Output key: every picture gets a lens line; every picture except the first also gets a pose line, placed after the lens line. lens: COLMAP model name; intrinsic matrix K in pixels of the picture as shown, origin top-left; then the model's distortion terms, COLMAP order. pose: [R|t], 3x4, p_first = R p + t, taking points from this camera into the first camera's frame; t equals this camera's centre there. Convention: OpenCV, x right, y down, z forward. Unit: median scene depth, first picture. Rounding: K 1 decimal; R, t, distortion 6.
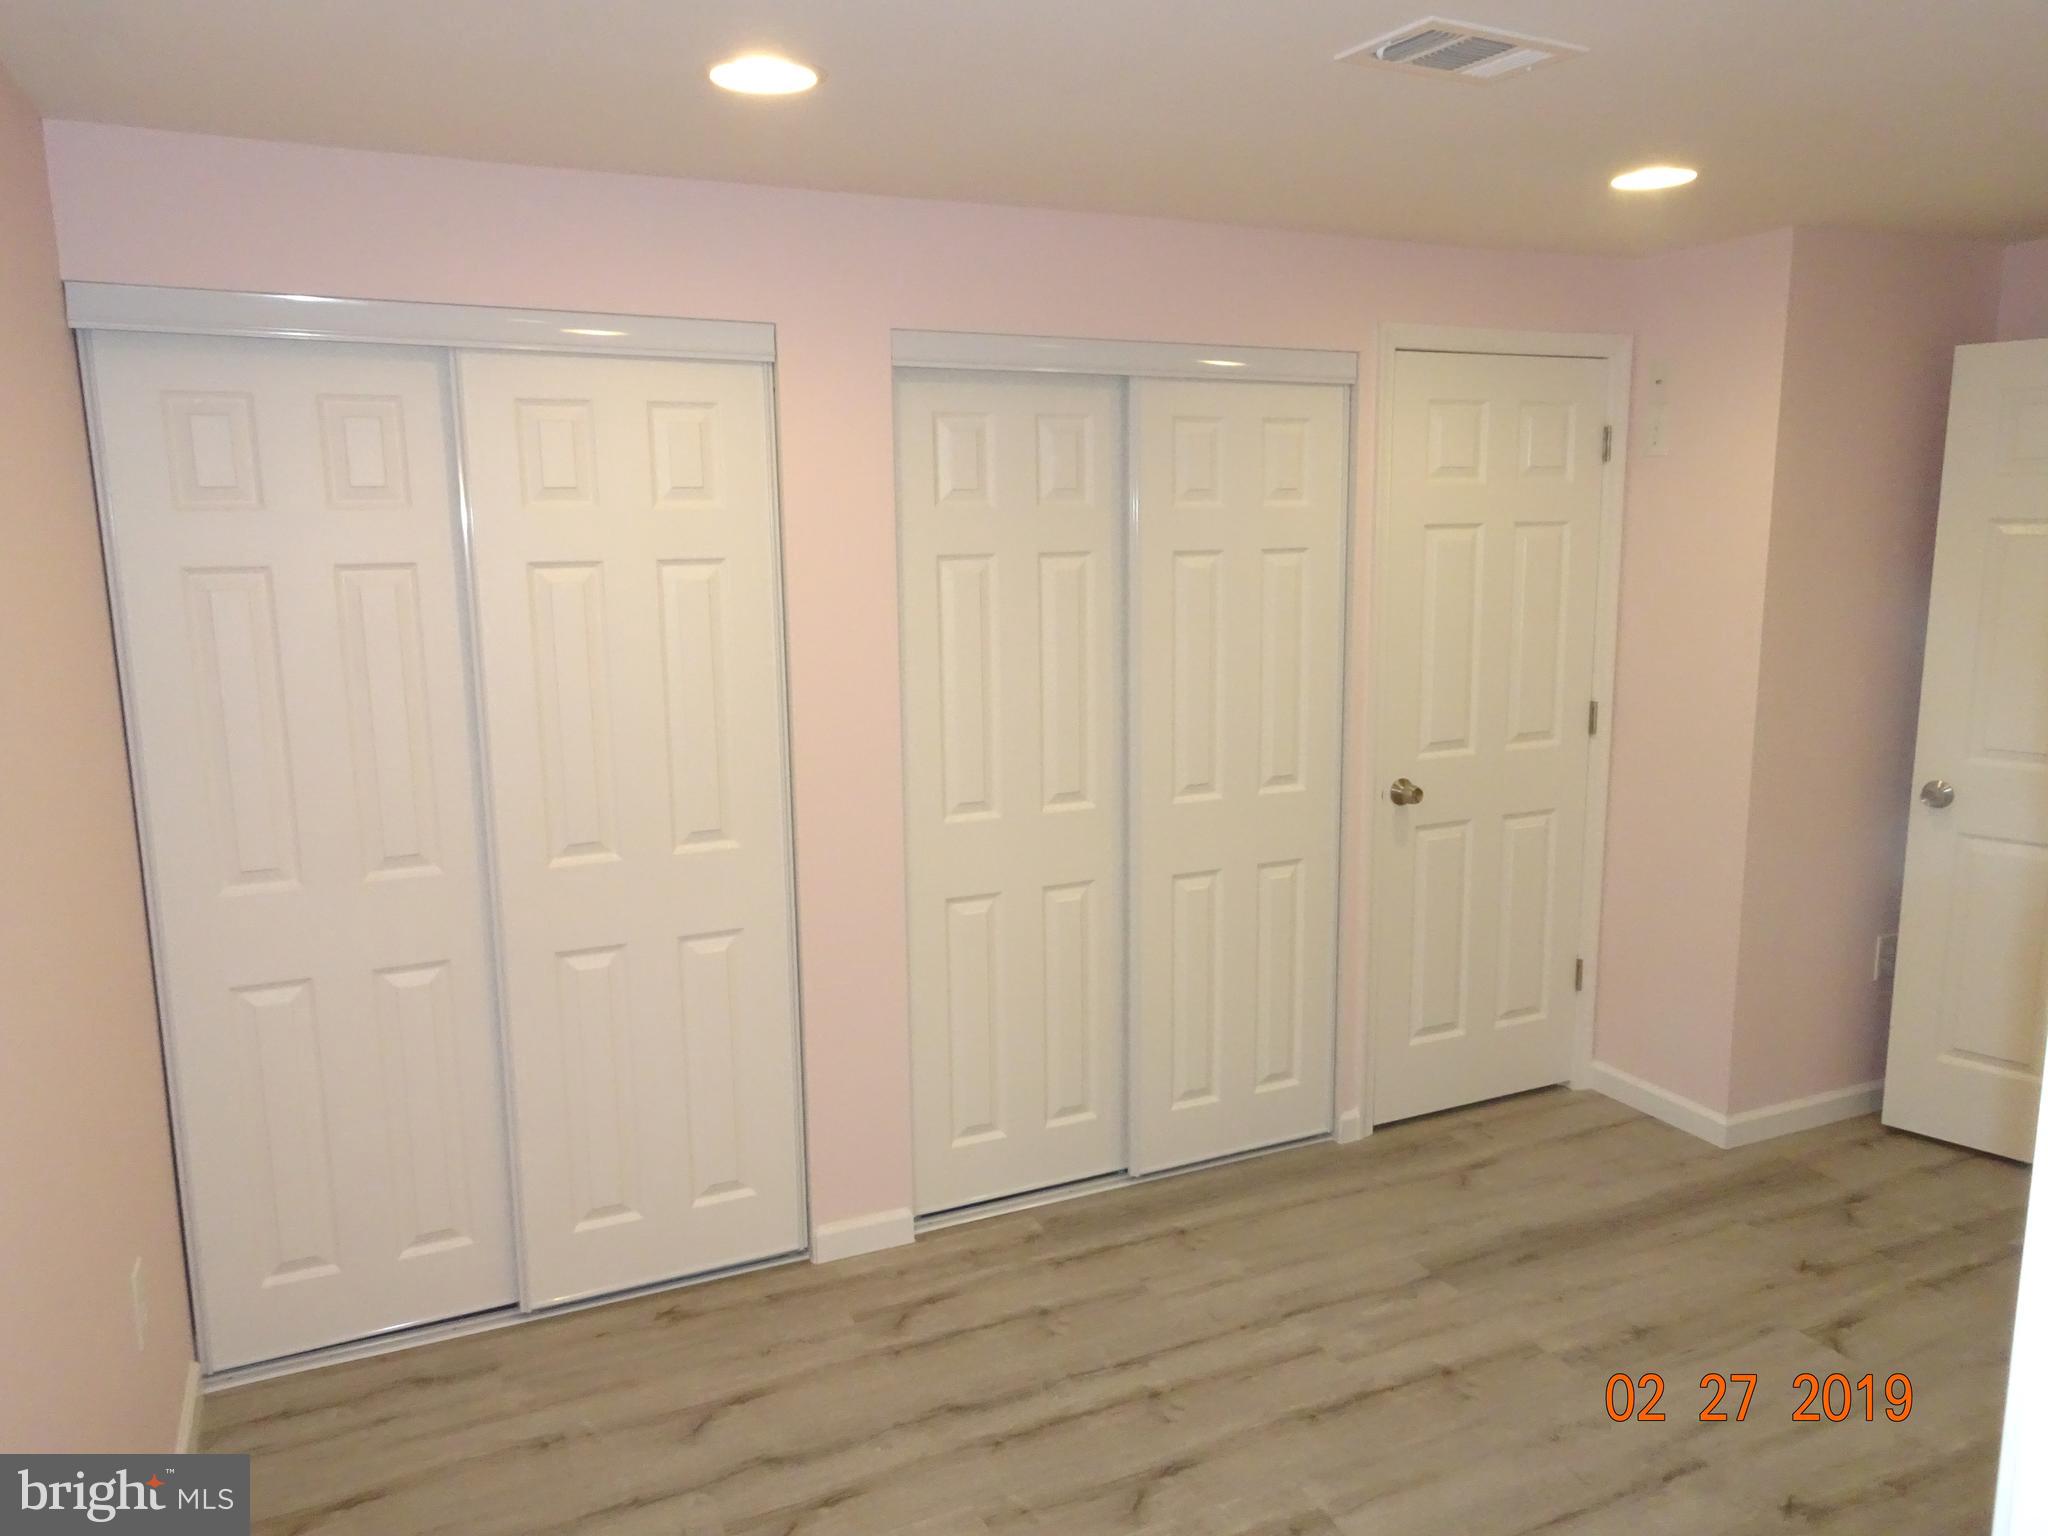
lens RADIAL K [[1464.9, 0, 1030.7], [0, 1464.9, 775.4], [0, 0, 1]] dist [0.010953, 0.005503]
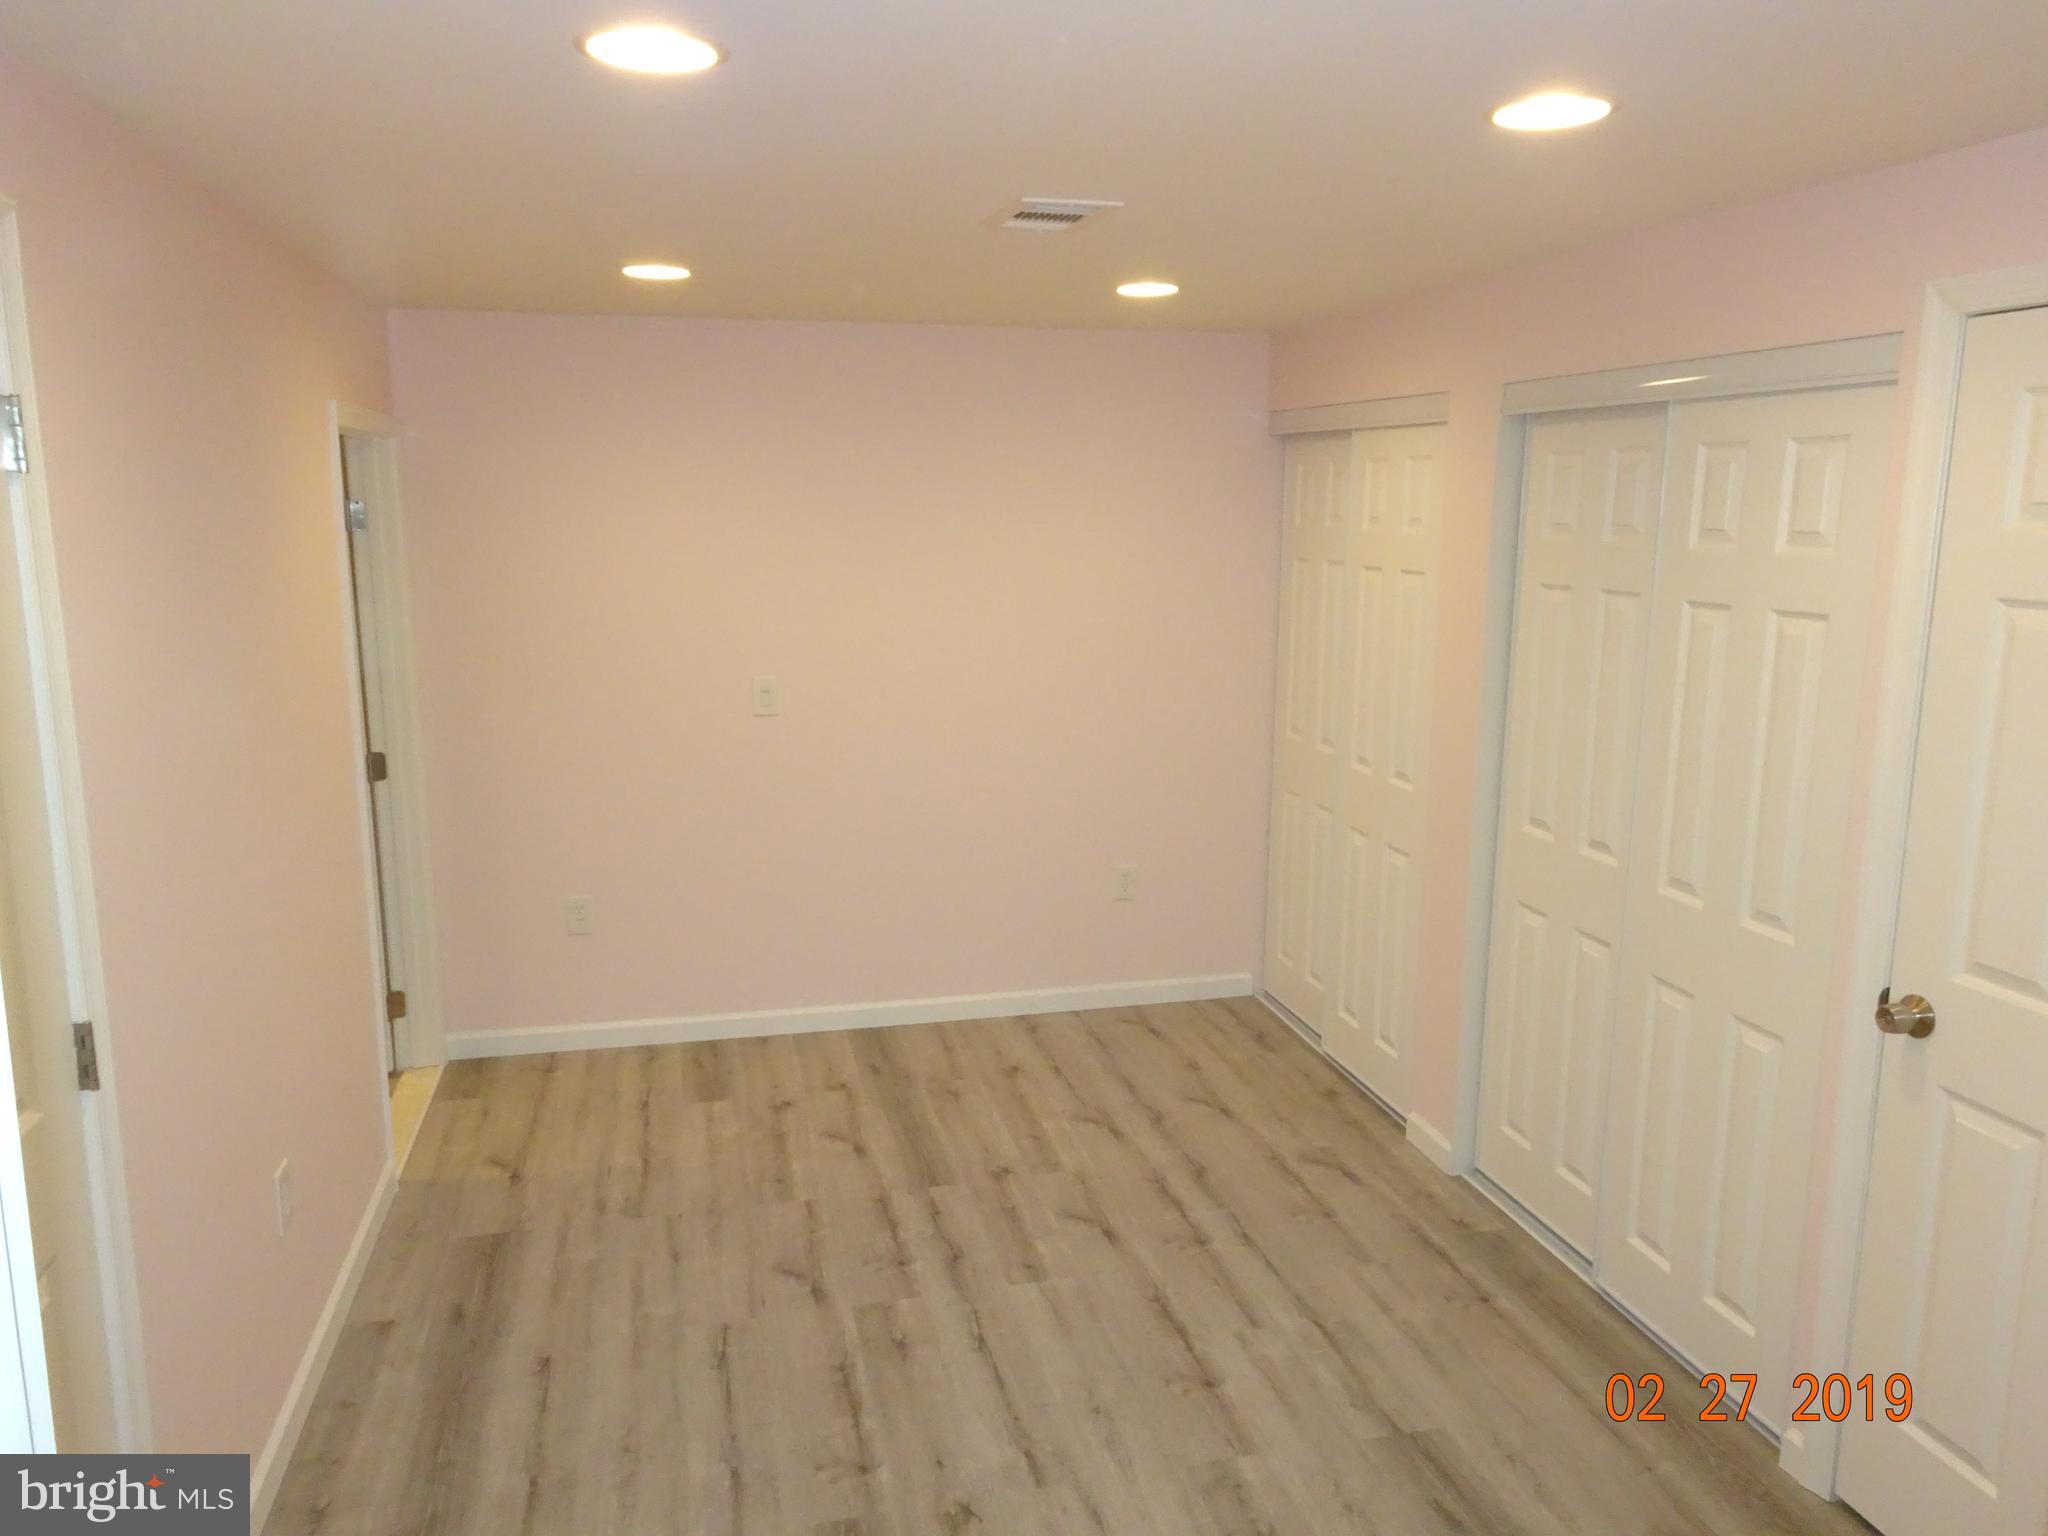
lens RADIAL K [[1464.9, 0, 1019.3], [0, 1464.9, 764.9], [0, 0, 1]] dist [0.010953, 0.005503]
pose [[-0.206421, 0.184472, -0.960916, 1.180525], [-0.171393, 0.960066, 0.221127, -0.212892], [0.963335, 0.210340, -0.166561, 0.912899]]
